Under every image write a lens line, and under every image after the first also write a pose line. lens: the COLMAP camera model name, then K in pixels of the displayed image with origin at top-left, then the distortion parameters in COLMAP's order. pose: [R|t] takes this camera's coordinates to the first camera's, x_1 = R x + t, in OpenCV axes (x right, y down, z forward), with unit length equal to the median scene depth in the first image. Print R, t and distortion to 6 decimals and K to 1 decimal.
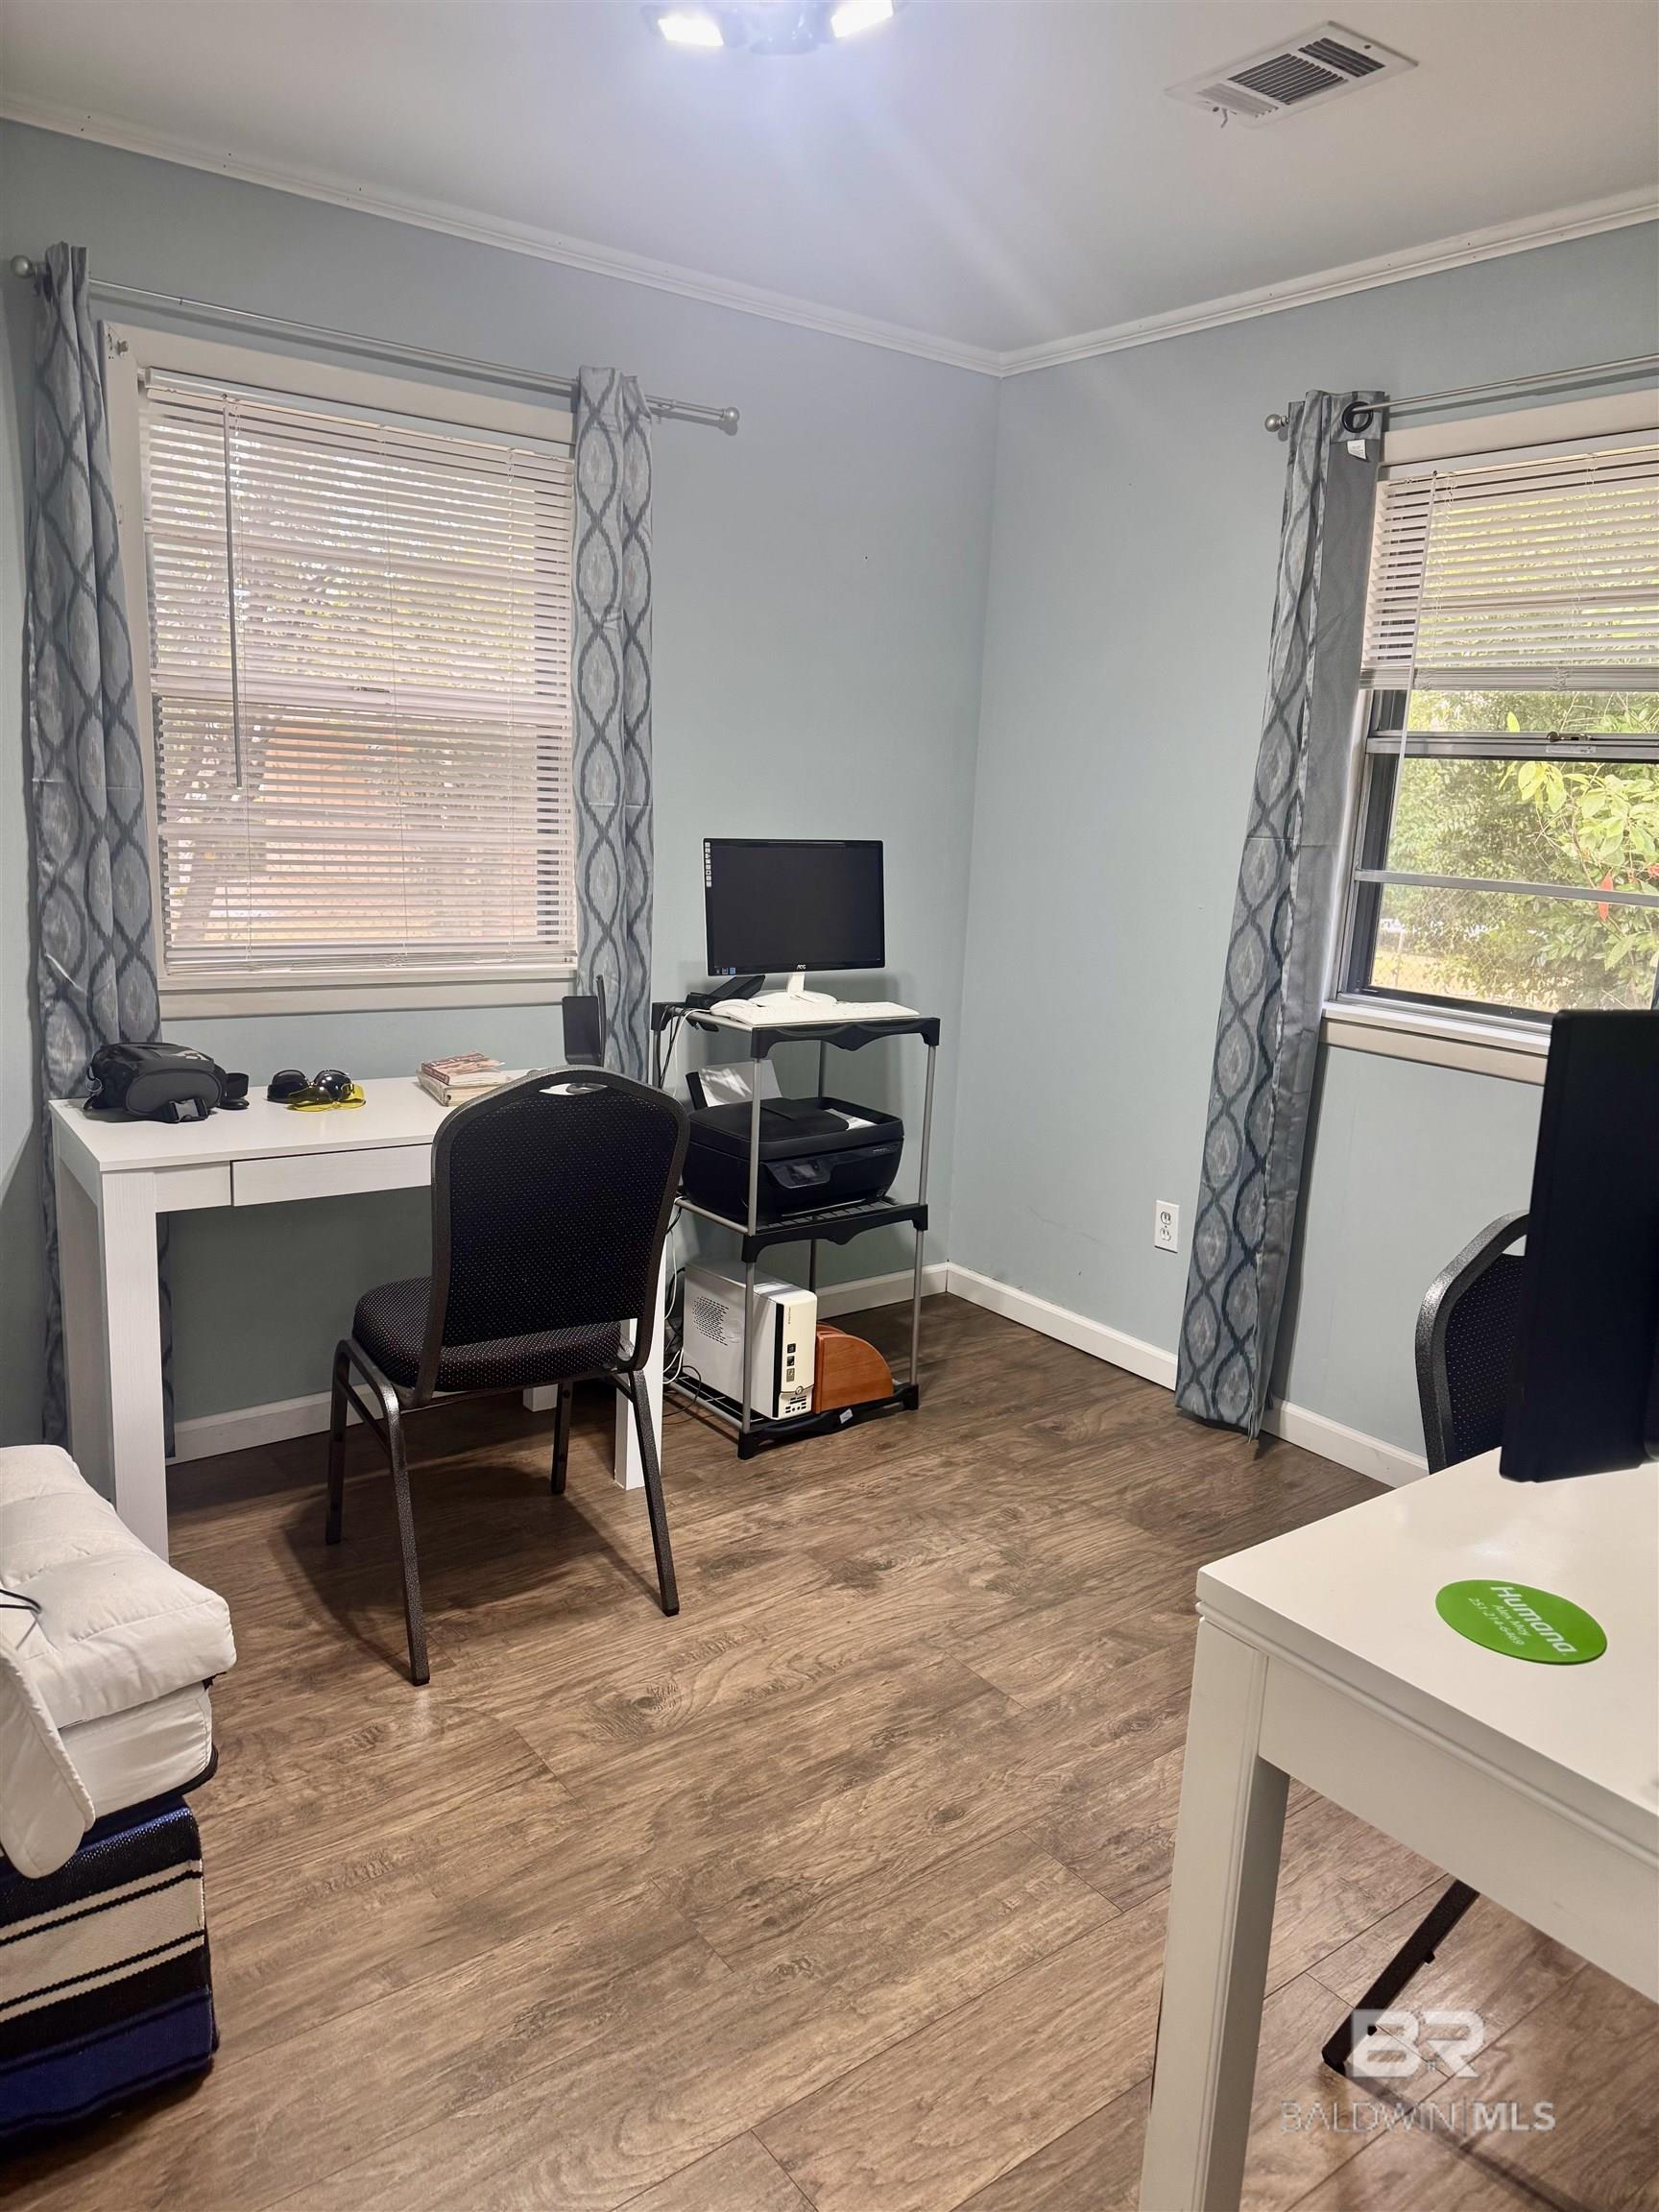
lens RADIAL K [[1644.8, 0, 846.2], [0, 1644.8, 1100.2], [0, 0, 1]] dist [0.059193, -0.065778]
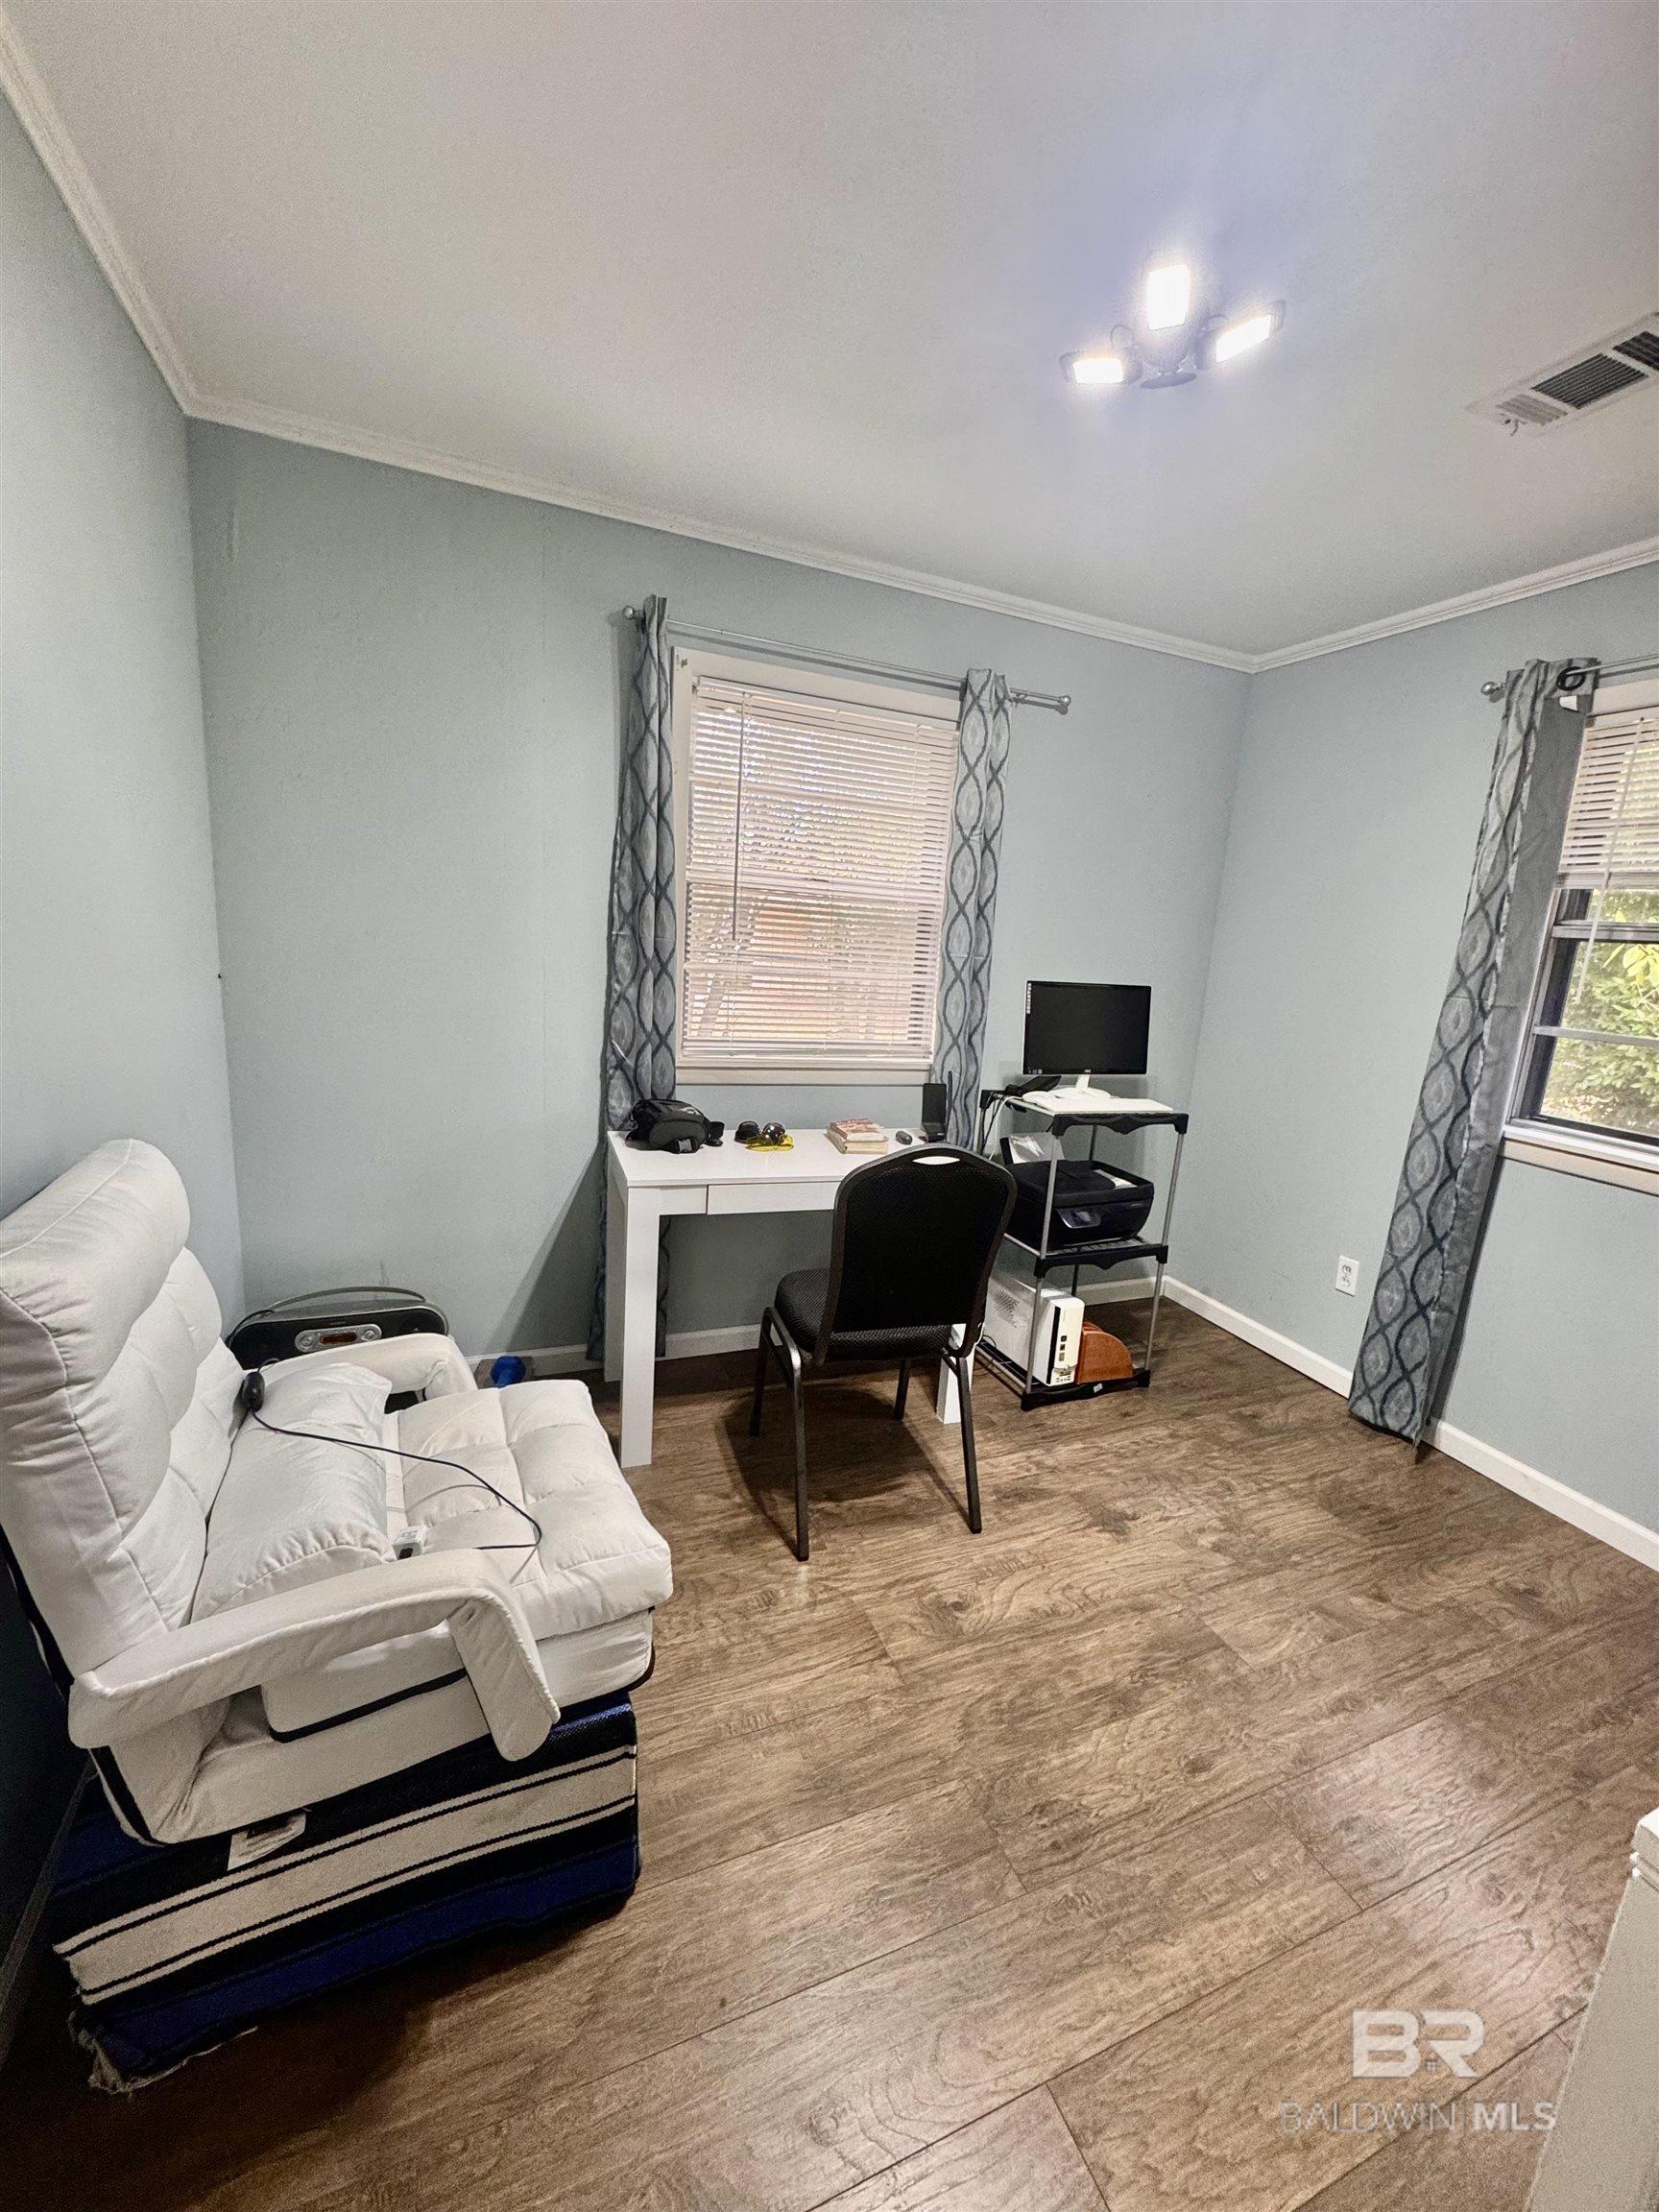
lens RADIAL K [[881.2, 0, 821.8], [0, 881.2, 1100.3], [0, 0, 1]] dist [-0.007811, 0.000935]
pose [[0.965908, 0.070319, -0.249153, -0.067605], [-0.074256, 0.997218, -0.006427, -0.039055], [0.248008, 0.024709, 0.968443, 0.220459]]
